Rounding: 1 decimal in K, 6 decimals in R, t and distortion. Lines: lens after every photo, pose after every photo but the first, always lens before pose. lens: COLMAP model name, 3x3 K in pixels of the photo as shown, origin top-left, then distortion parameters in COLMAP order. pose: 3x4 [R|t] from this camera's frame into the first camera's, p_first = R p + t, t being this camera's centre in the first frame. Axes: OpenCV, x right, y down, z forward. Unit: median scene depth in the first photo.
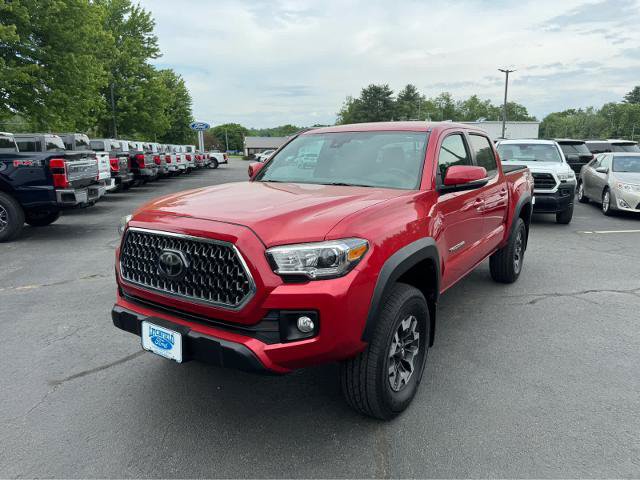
lens RADIAL K [[467.9, 0, 320.1], [0, 467.9, 253.6], [0, 0, 1]] dist [0.008774, 0.005976]
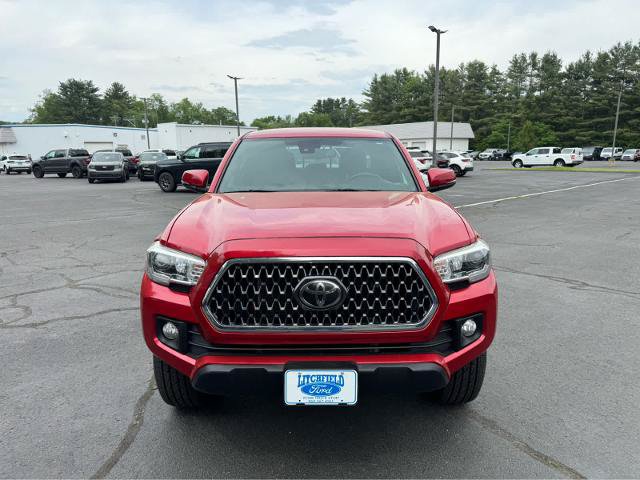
lens RADIAL K [[465.2, 0, 326.2], [0, 465.2, 241.8], [0, 0, 1]] dist [-0.004950, -0.004799]
pose [[0.815144, -0.108150, 0.569073, -0.077312], [0.122471, 0.992385, 0.013172, -0.008050], [-0.566164, 0.058958, 0.822182, 0.029549]]
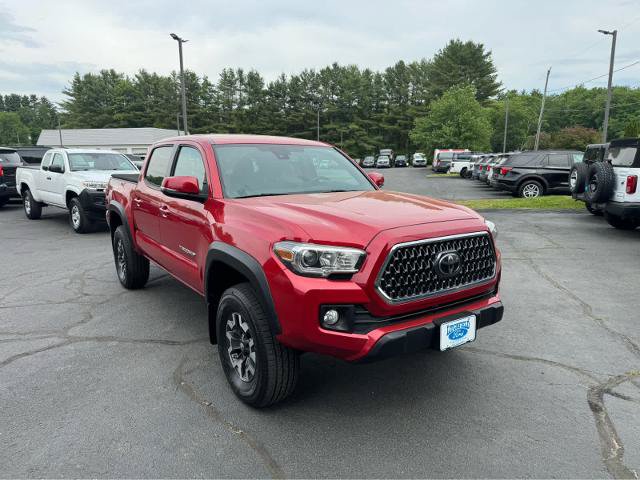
lens RADIAL K [[465.2, 0, 326.2], [0, 465.2, 241.8], [0, 0, 1]] dist [-0.004950, -0.004799]
pose [[0.346407, -0.153158, 0.925497, -0.145515], [0.187300, 0.978009, 0.091743, -0.019063], [-0.919196, 0.141566, 0.367475, 0.084609]]
